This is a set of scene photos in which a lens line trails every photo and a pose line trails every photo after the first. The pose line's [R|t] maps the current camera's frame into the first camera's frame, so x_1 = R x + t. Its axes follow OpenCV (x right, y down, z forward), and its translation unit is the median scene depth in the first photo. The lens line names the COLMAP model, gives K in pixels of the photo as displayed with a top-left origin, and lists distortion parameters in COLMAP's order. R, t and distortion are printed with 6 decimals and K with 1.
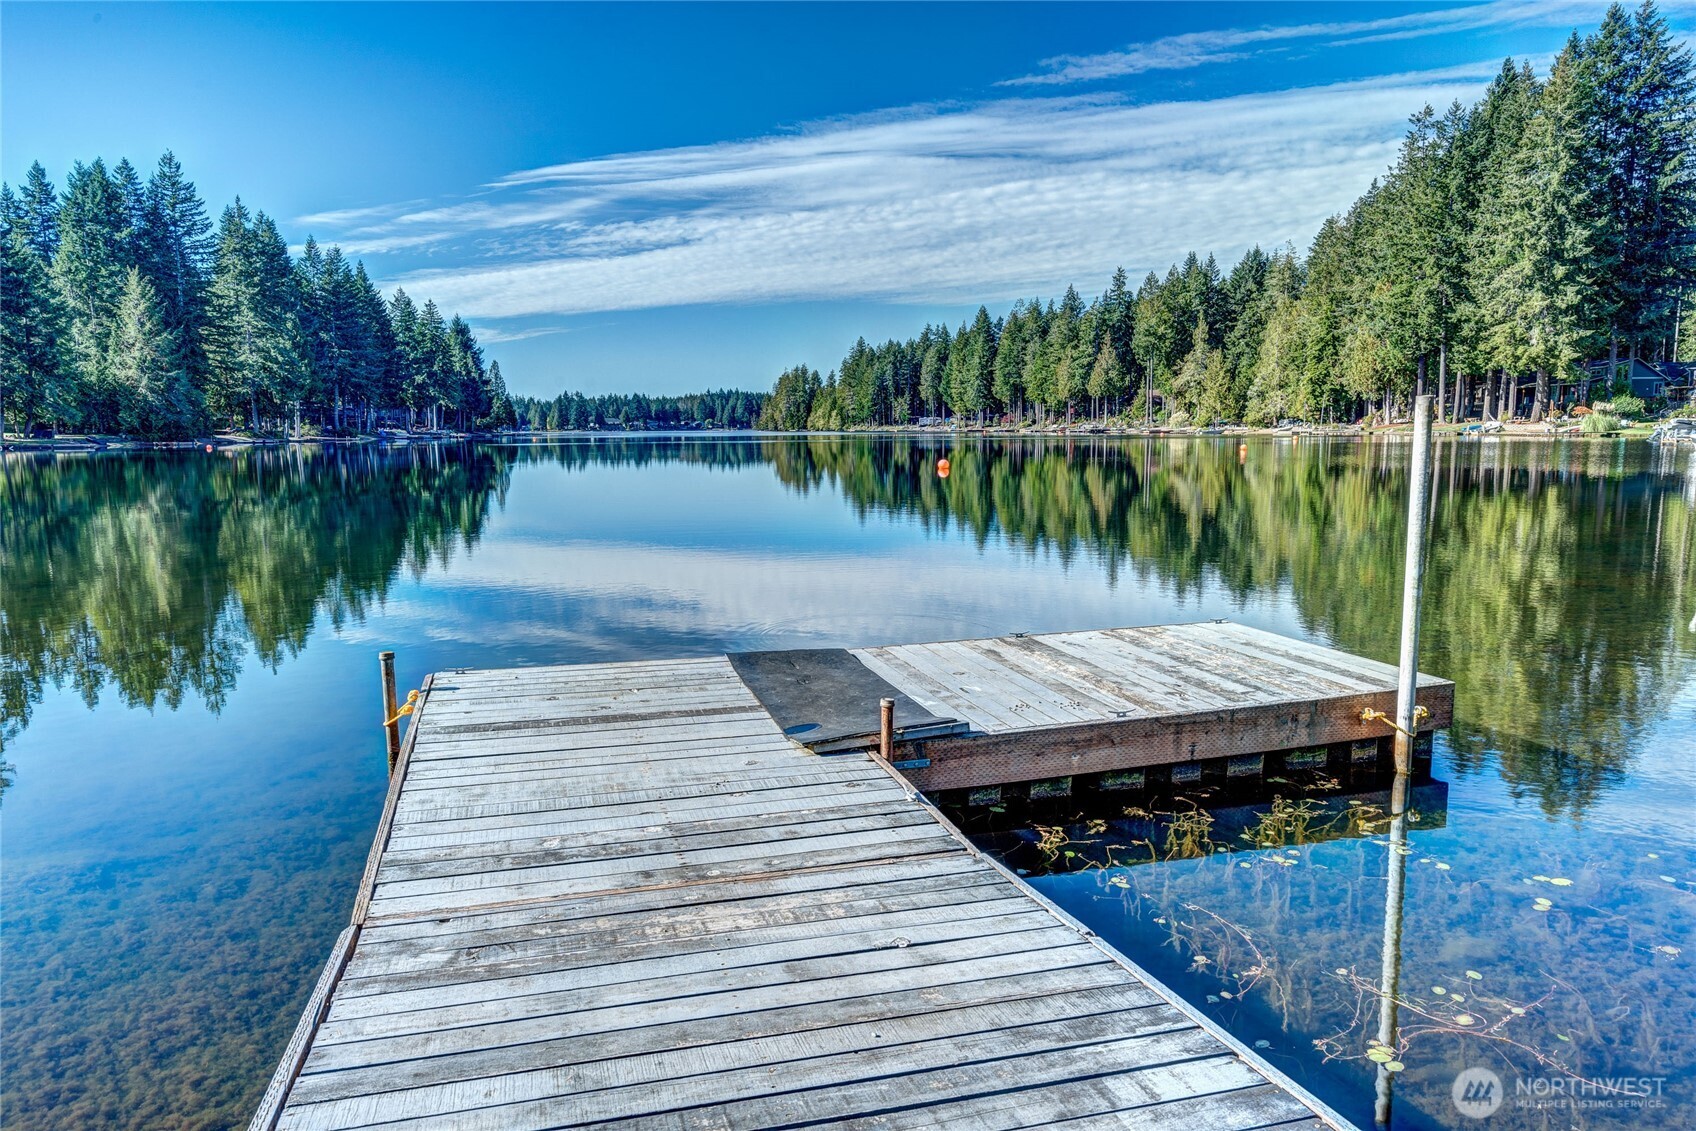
lens RADIAL K [[1072.1, 0, 842.2], [0, 1072.1, 571.1], [0, 0, 1]] dist [0.001462, -0.001198]
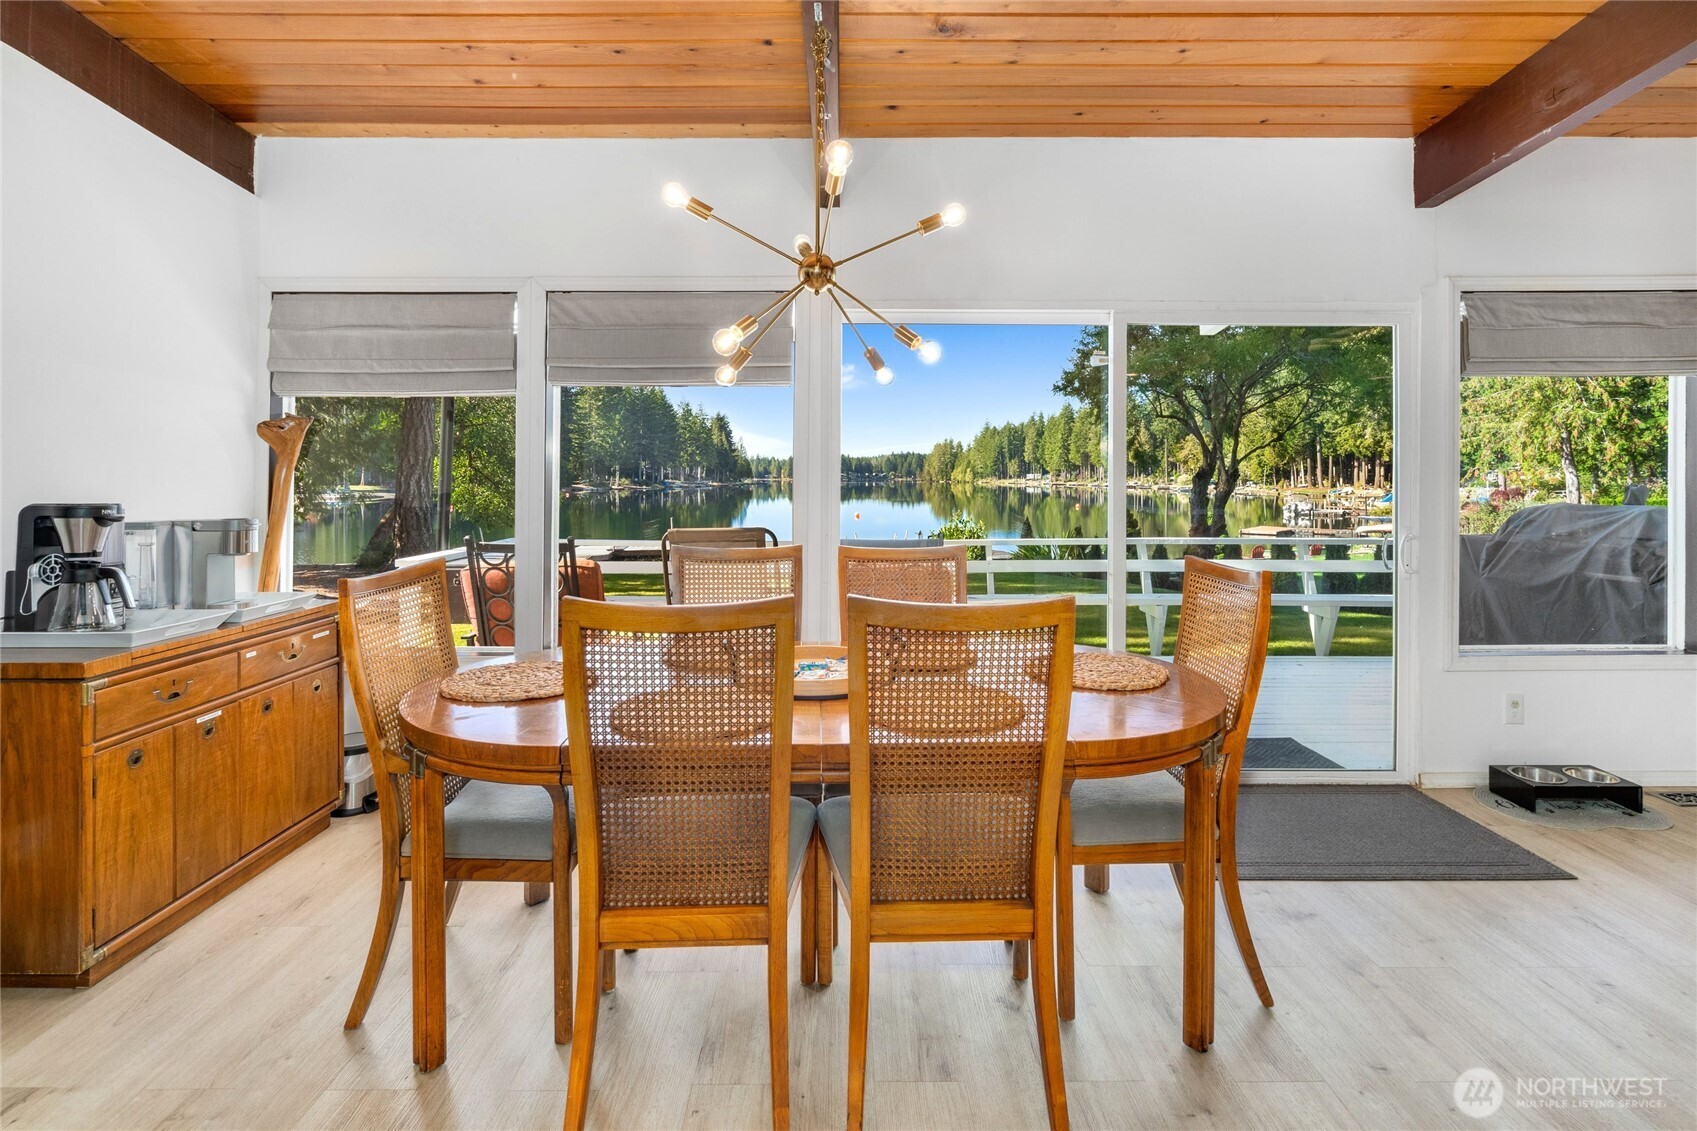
lens RADIAL K [[803.3, 0, 842.3], [0, 803.3, 481.0], [0, 0, 1]] dist [-0.000925, 0.000440]
pose [[0.978575, 0.010778, -0.205609, 0.089535], [-0.036512, 0.991885, -0.121783, 0.007957], [0.202628, 0.126681, 0.971027, -0.142888]]
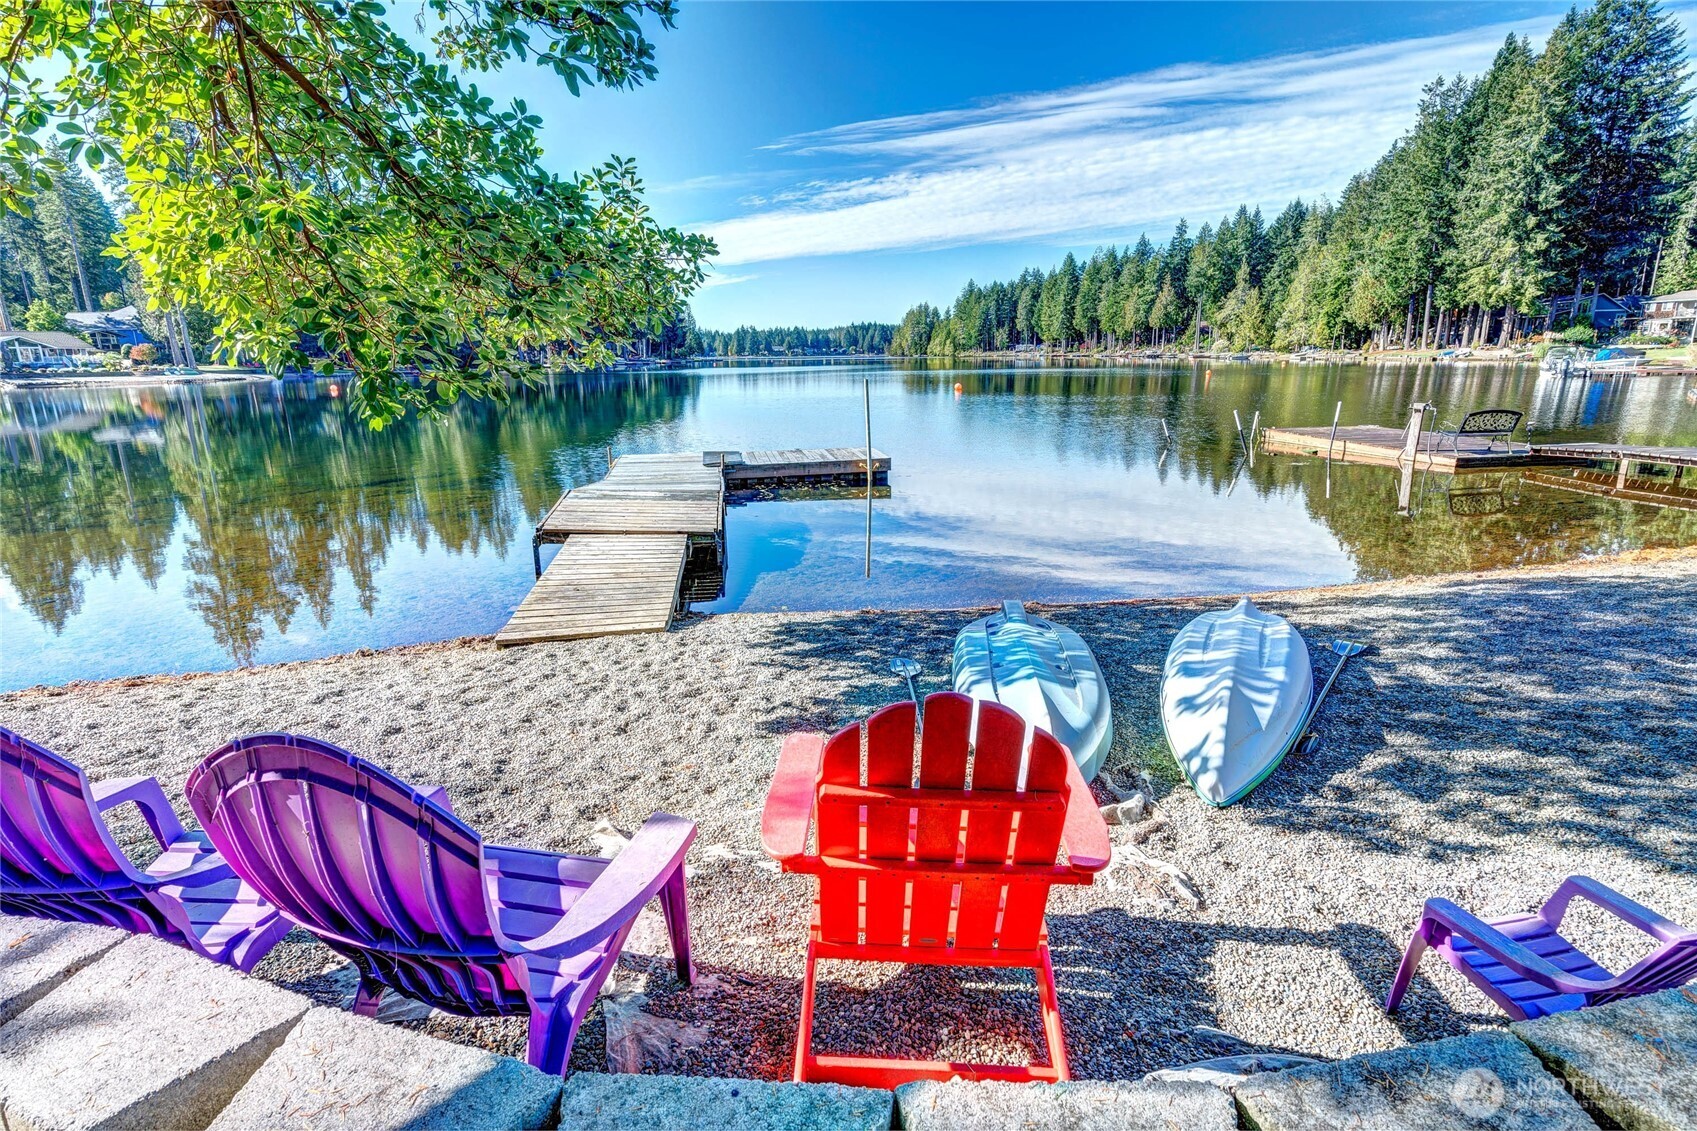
lens RADIAL K [[846.6, 0, 848.5], [0, 846.6, 565.5], [0, 0, 1]] dist [0.004982, -0.000839]
pose [[0.991254, 0.027019, -0.129173, 0.021685], [-0.012168, 0.993360, 0.114403, 0.003698], [0.131406, -0.111831, 0.985001, -0.052396]]
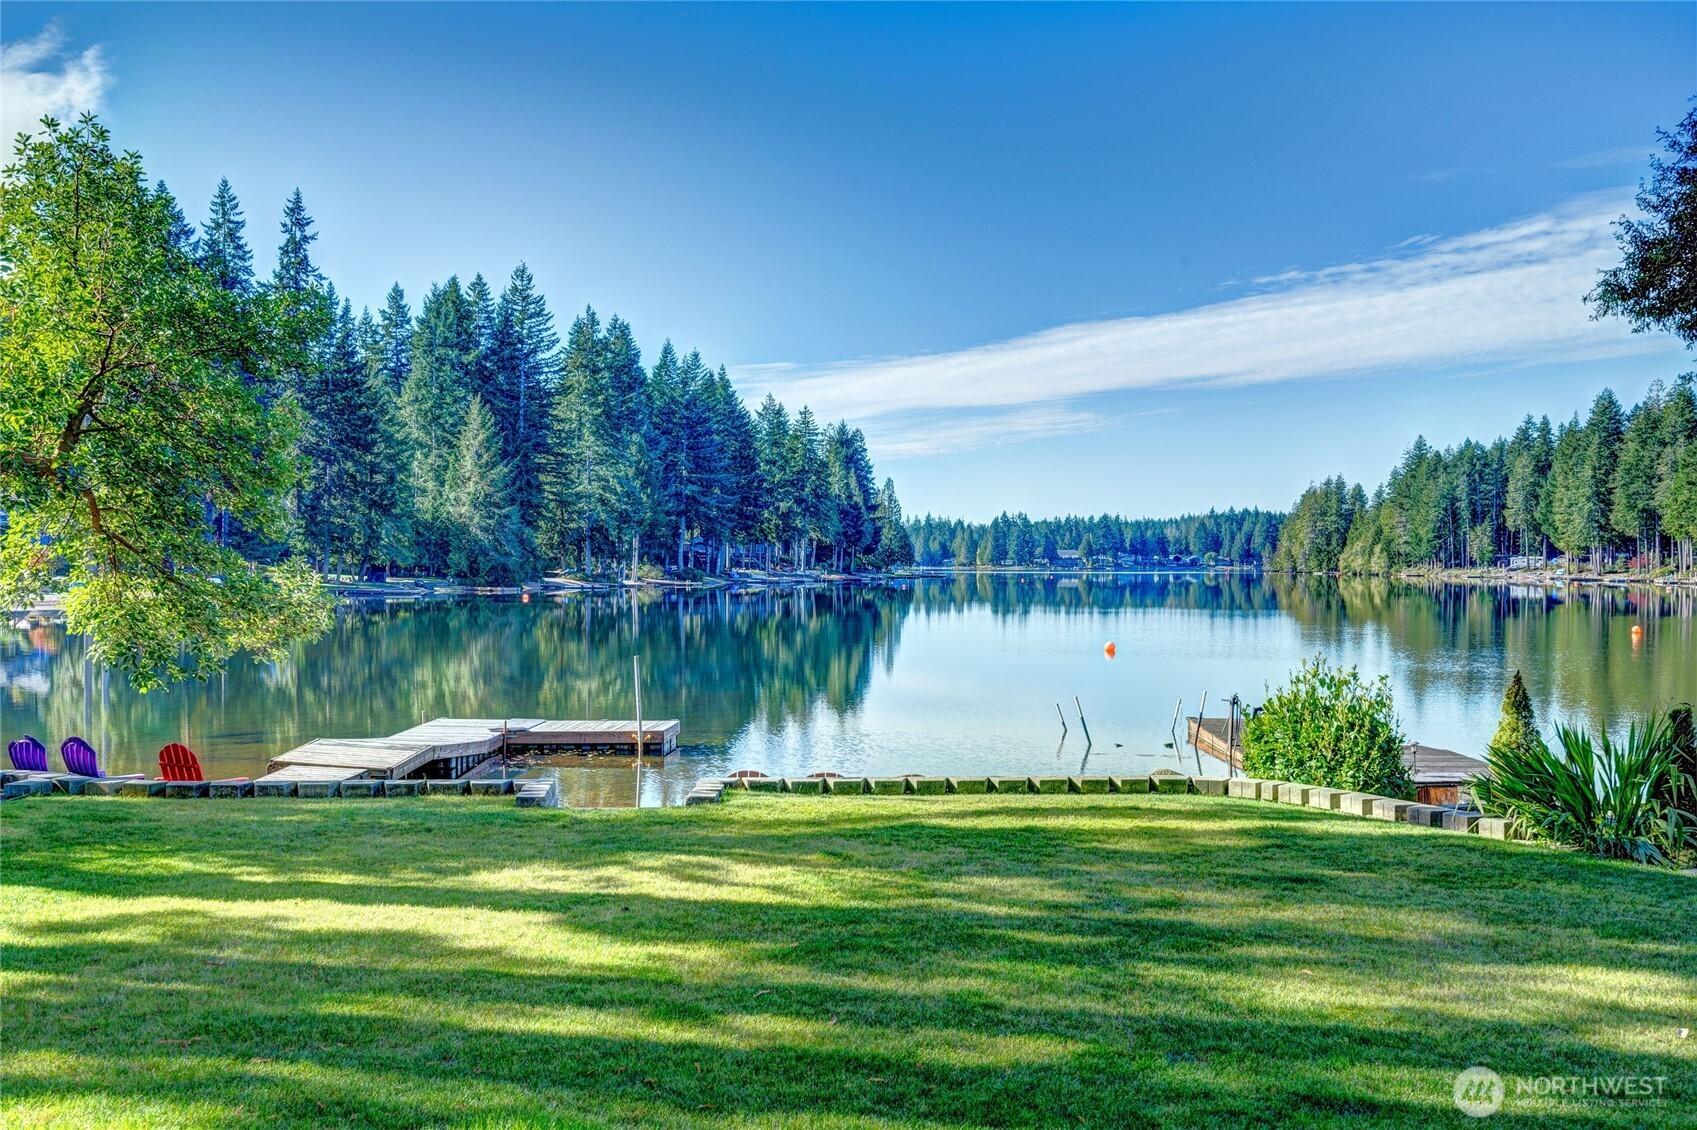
lens RADIAL K [[1650.5, 0, 858.4], [0, 1650.5, 585.7], [0, 0, 1]] dist [0.016749, 0.005810]
pose [[0.936982, 0.016041, -0.349009, 0.089784], [-0.056461, 0.992767, -0.105949, 0.004561], [0.344785, 0.118978, 0.931111, -0.115495]]
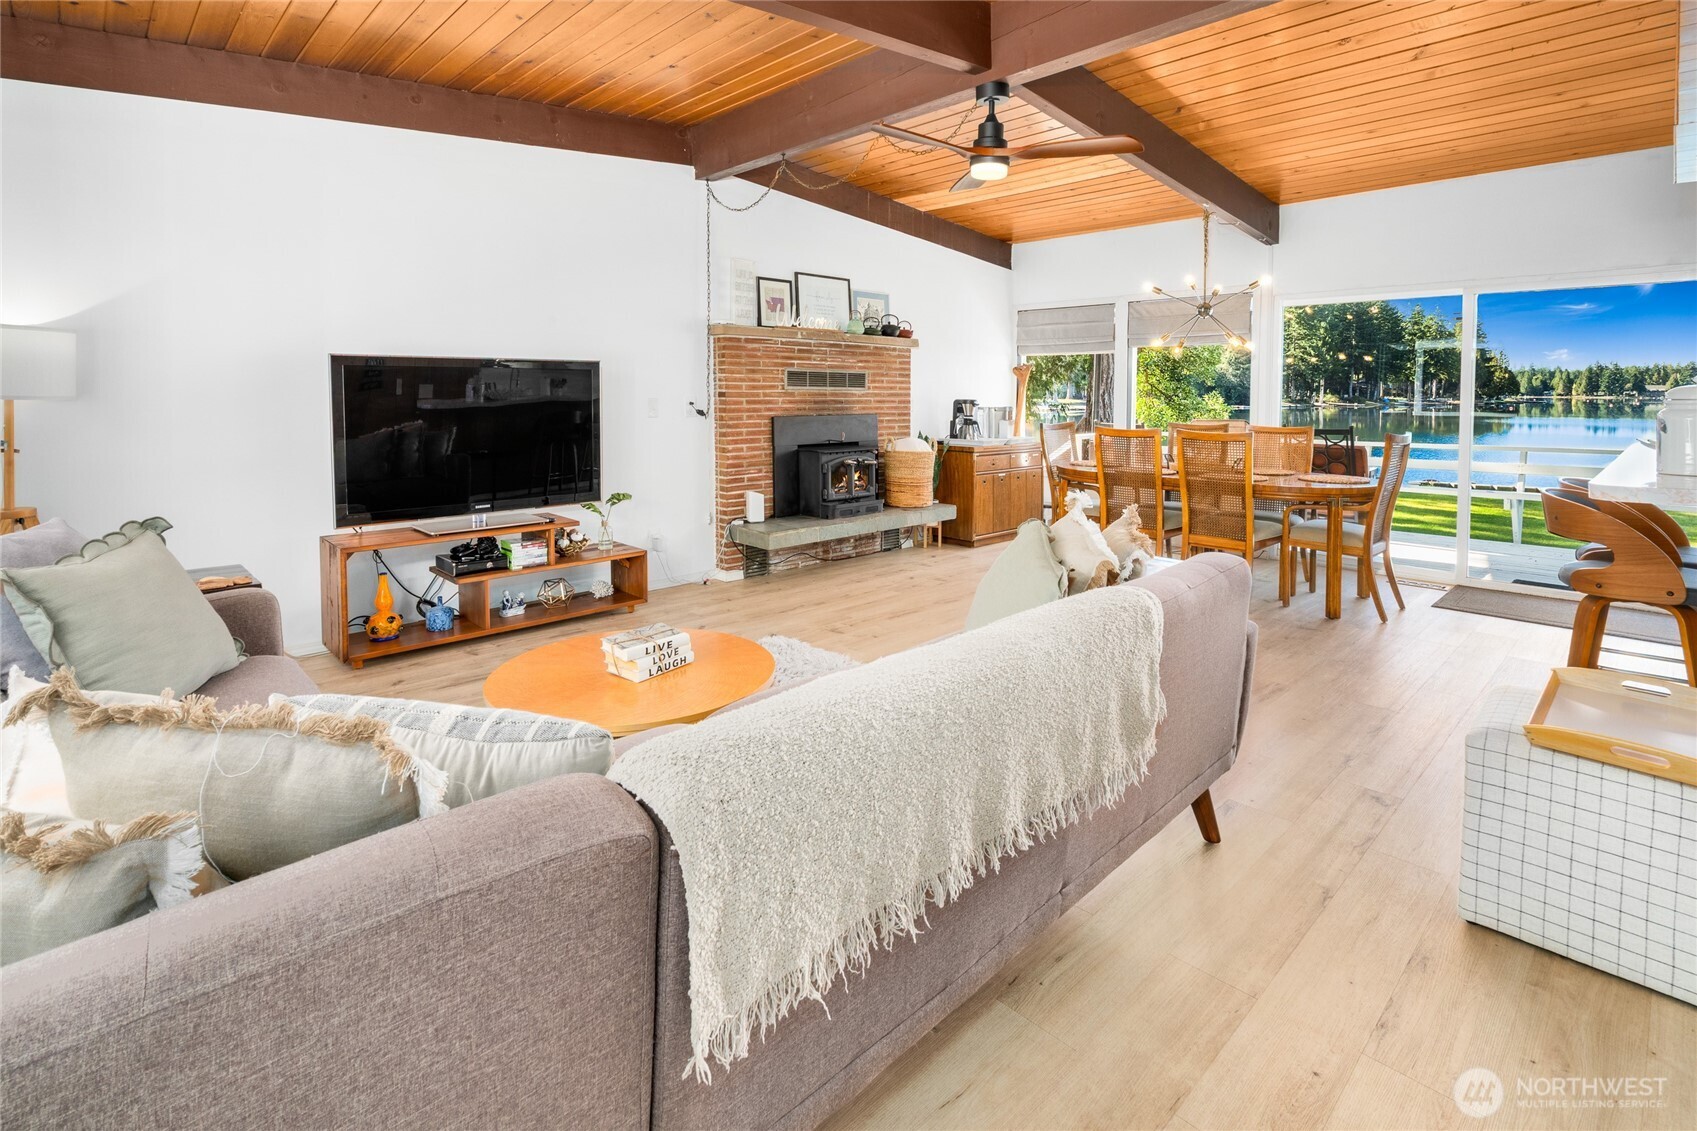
lens RADIAL K [[830.8, 0, 849.0], [0, 830.8, 391.4], [0, 0, 1]] dist [-0.001368, -0.000162]
pose [[0.537887, 0.011626, -0.842937, 0.103591], [-0.119355, 0.990883, -0.062495, 0.009734], [0.834525, 0.134224, 0.534370, -0.156987]]
